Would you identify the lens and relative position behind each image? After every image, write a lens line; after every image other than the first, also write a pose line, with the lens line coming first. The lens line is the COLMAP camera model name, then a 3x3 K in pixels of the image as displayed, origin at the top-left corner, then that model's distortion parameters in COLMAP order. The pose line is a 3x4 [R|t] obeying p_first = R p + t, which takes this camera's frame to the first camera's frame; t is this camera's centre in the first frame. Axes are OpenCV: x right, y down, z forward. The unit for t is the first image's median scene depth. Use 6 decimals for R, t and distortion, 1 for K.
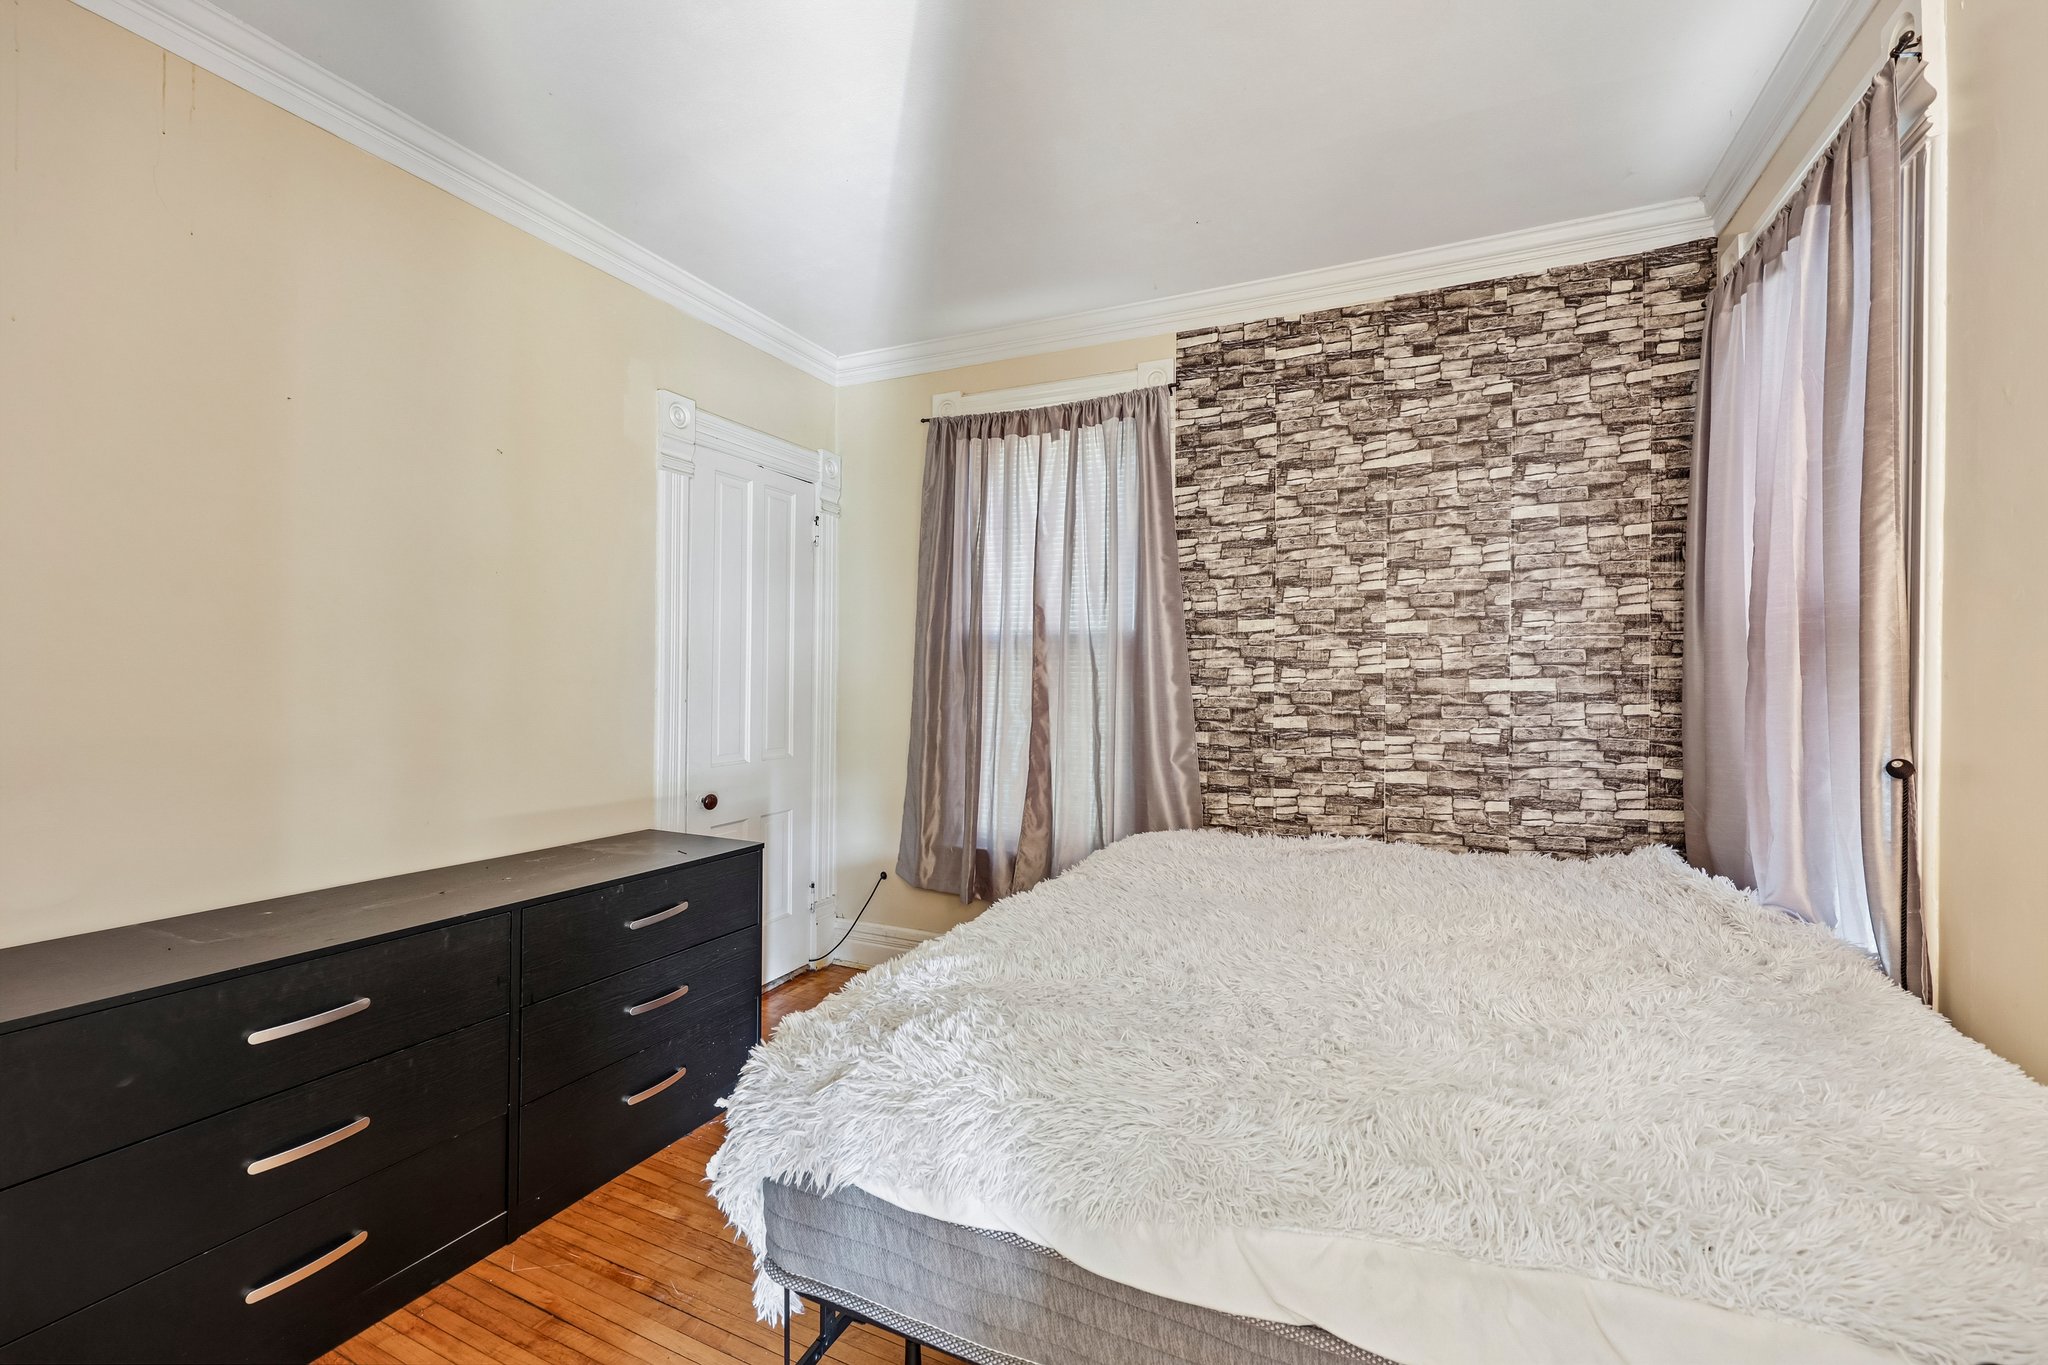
lens RADIAL K [[849.6, 0, 1021.6], [0, 849.6, 679.1], [0, 0, 1]] dist [0.001051, 0.000622]
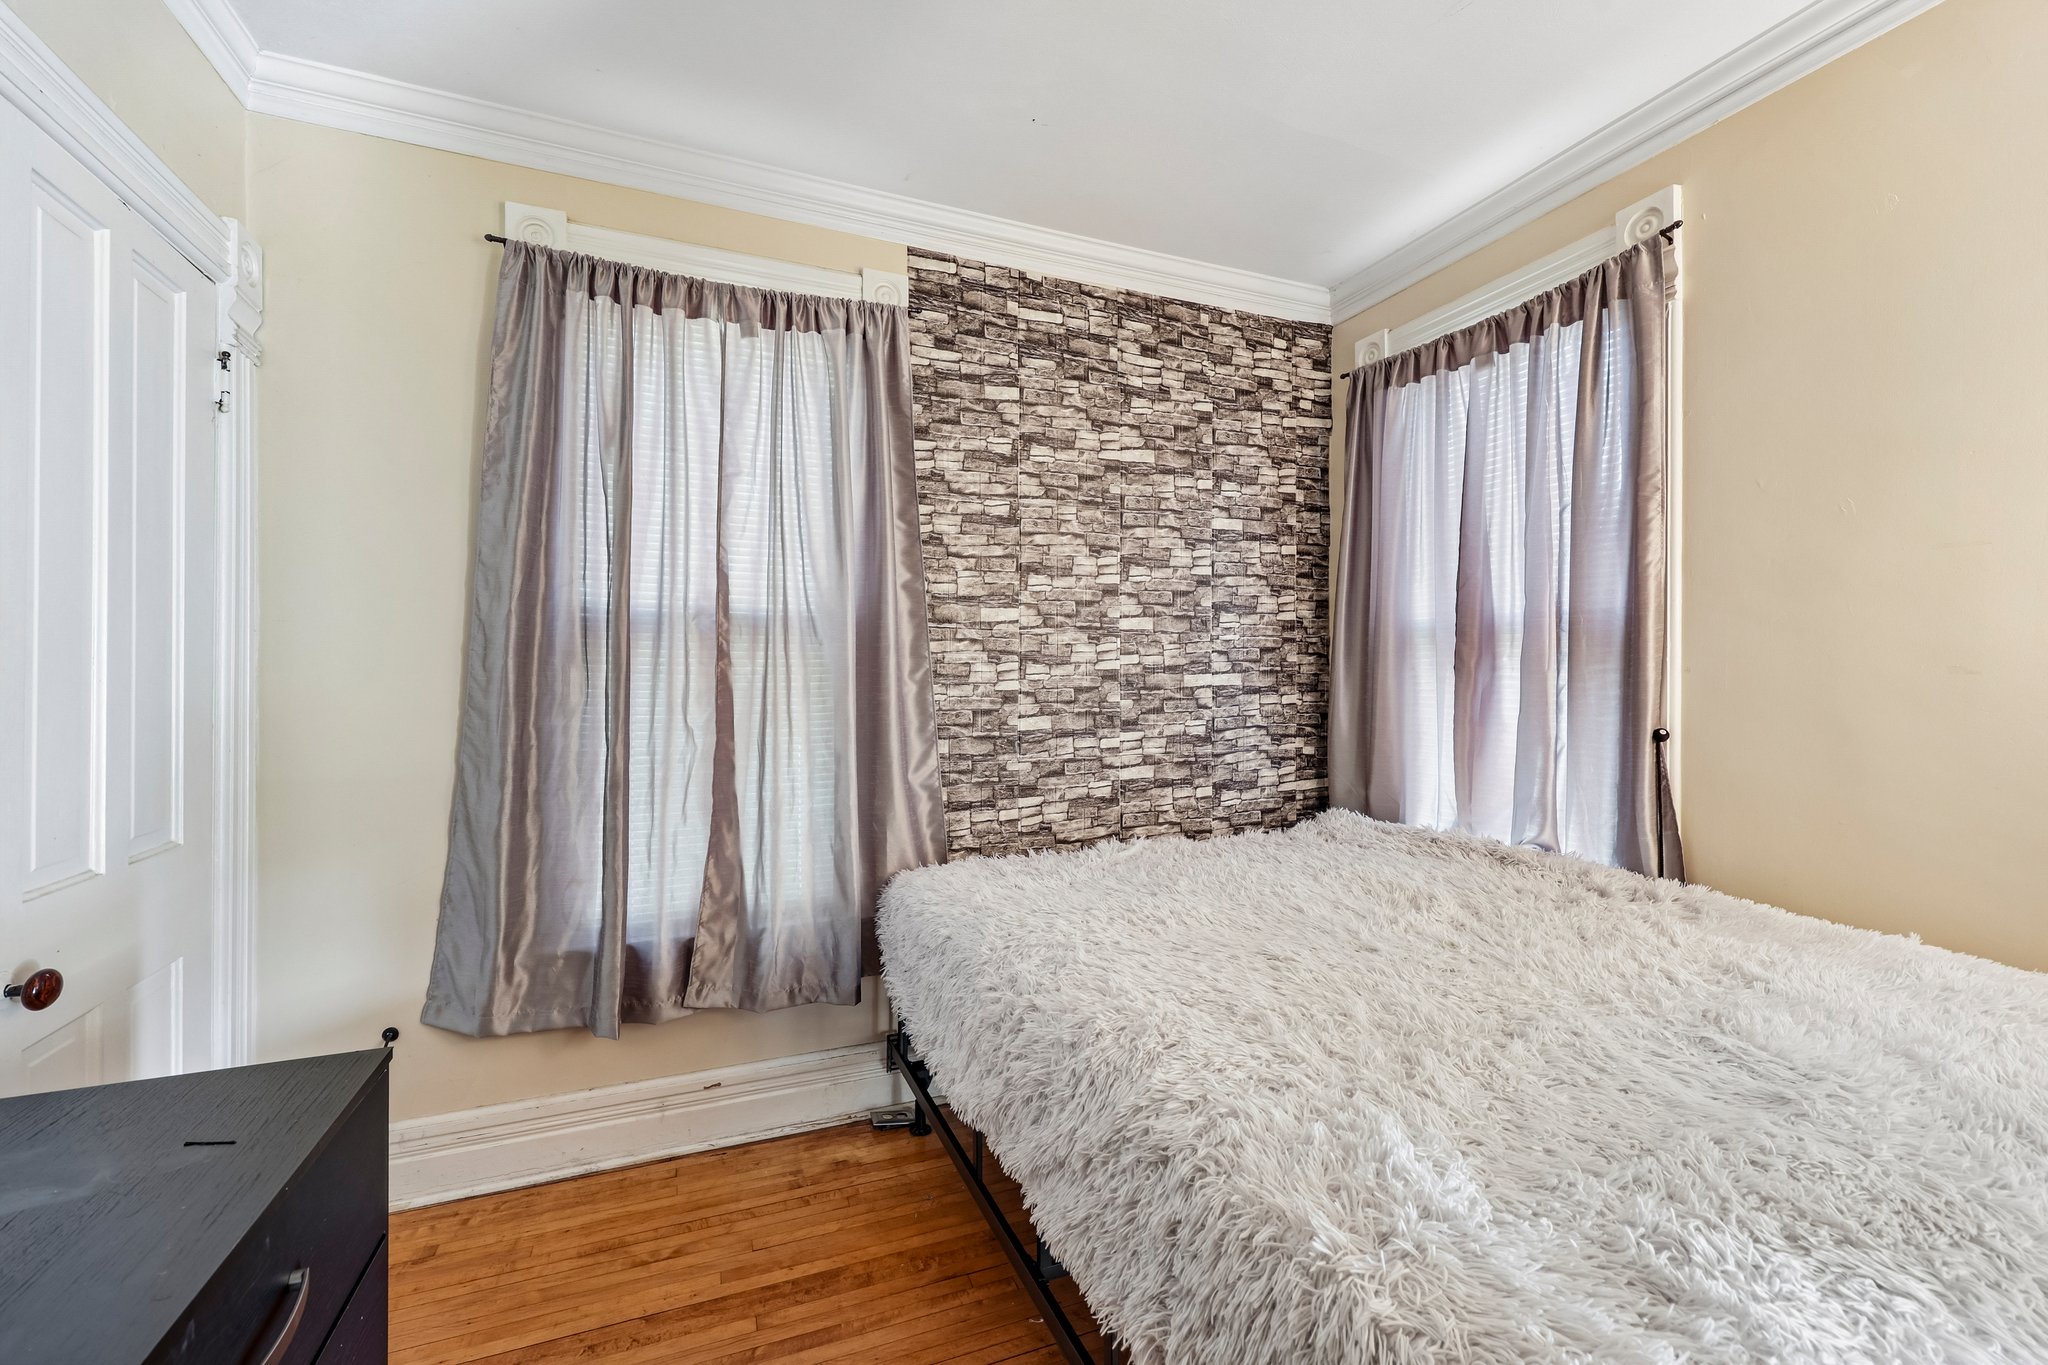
lens RADIAL K [[849.6, 0, 1021.6], [0, 849.6, 679.1], [0, 0, 1]] dist [0.001051, 0.000622]
pose [[0.676673, -0.009445, 0.736223, -0.374097], [0.005414, 0.999955, 0.007853, -0.003676], [-0.736264, -0.001328, 0.676693, 0.412307]]
